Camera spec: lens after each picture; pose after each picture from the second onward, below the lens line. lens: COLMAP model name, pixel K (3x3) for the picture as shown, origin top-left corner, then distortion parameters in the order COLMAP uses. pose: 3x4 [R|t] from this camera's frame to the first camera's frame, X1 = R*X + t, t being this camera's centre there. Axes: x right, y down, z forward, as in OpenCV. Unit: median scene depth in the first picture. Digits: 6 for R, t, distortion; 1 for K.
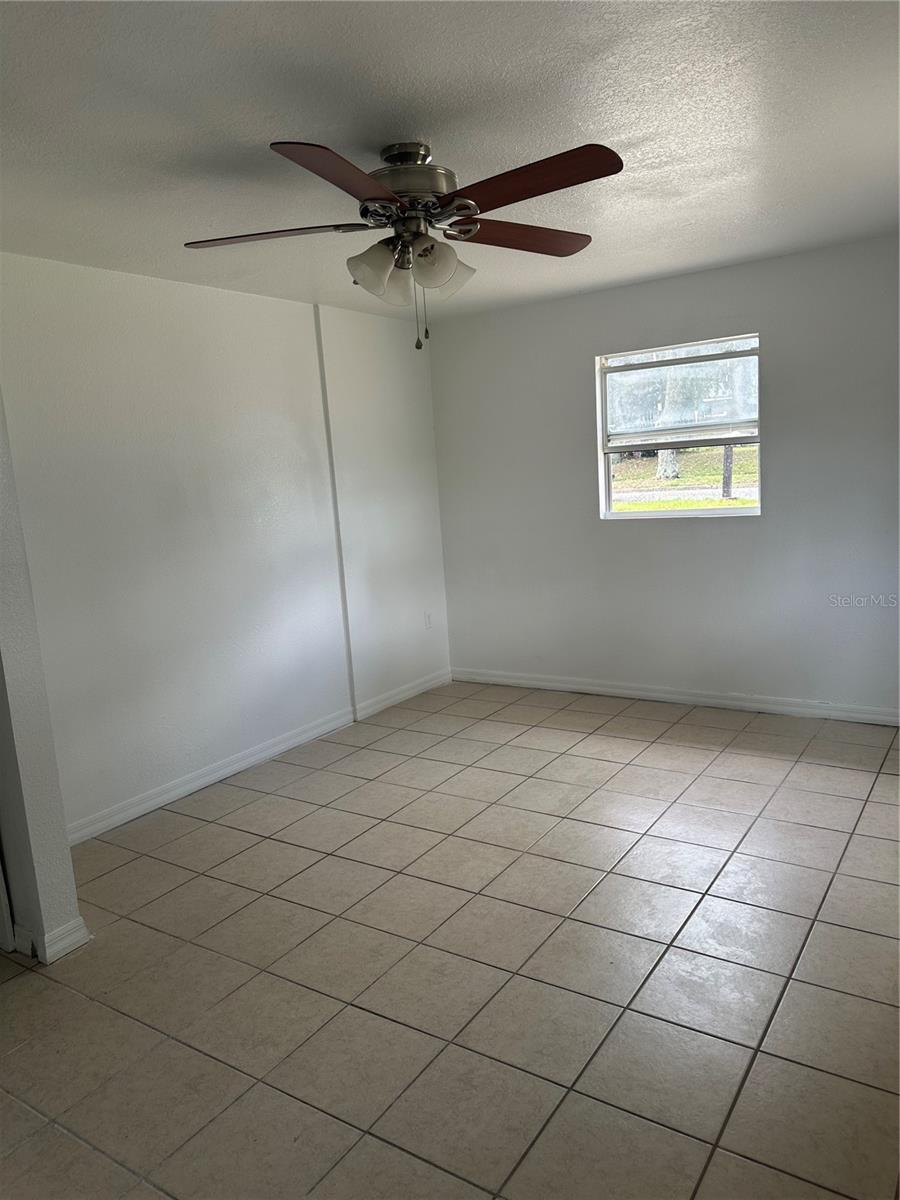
lens RADIAL K [[845.3, 0, 446.0], [0, 845.3, 588.3], [0, 0, 1]] dist [0.057262, -0.020644]
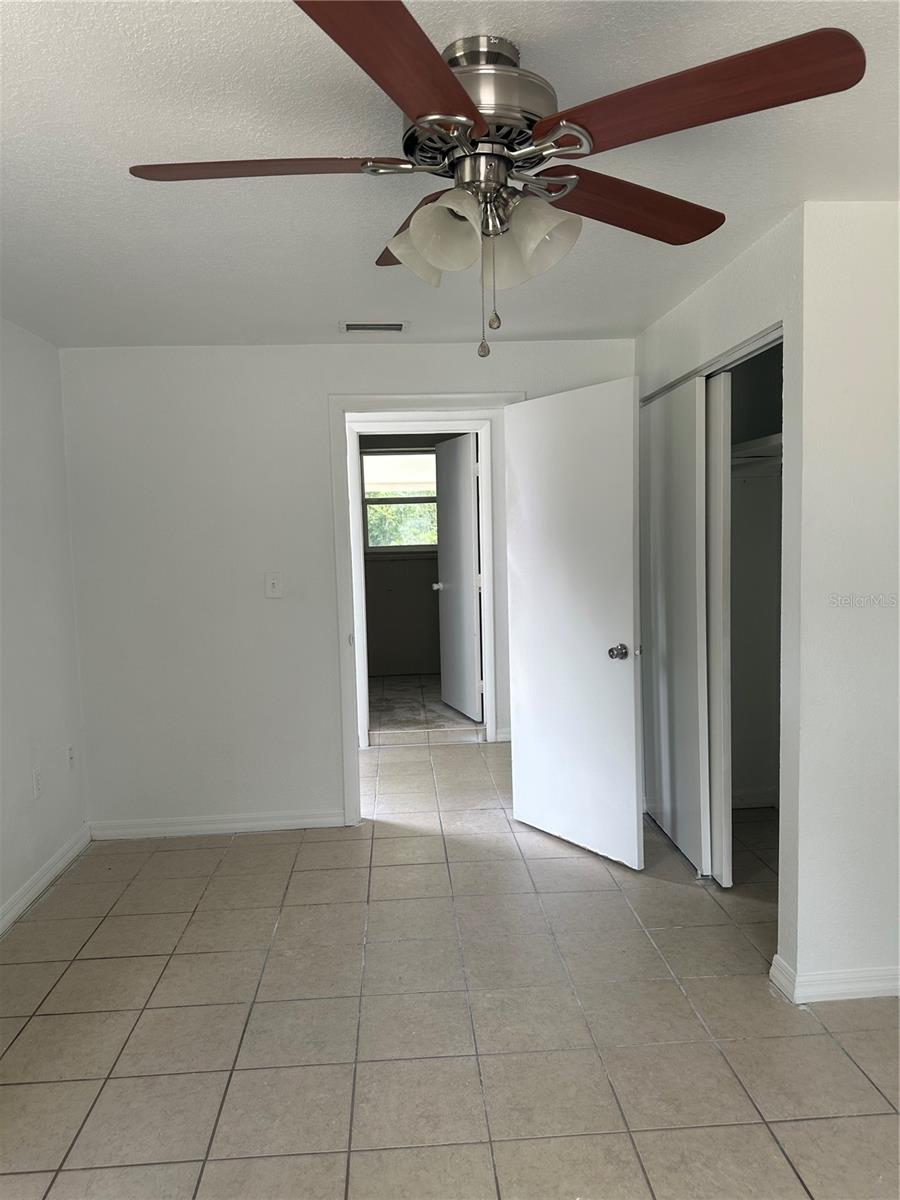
lens RADIAL K [[845.3, 0, 445.4], [0, 845.3, 602.7], [0, 0, 1]] dist [0.057262, -0.020644]
pose [[-0.786133, 0.136747, -0.602740, 0.236844], [-0.010643, 0.972077, 0.234422, -0.141300], [0.617966, 0.190701, -0.762726, 0.861866]]
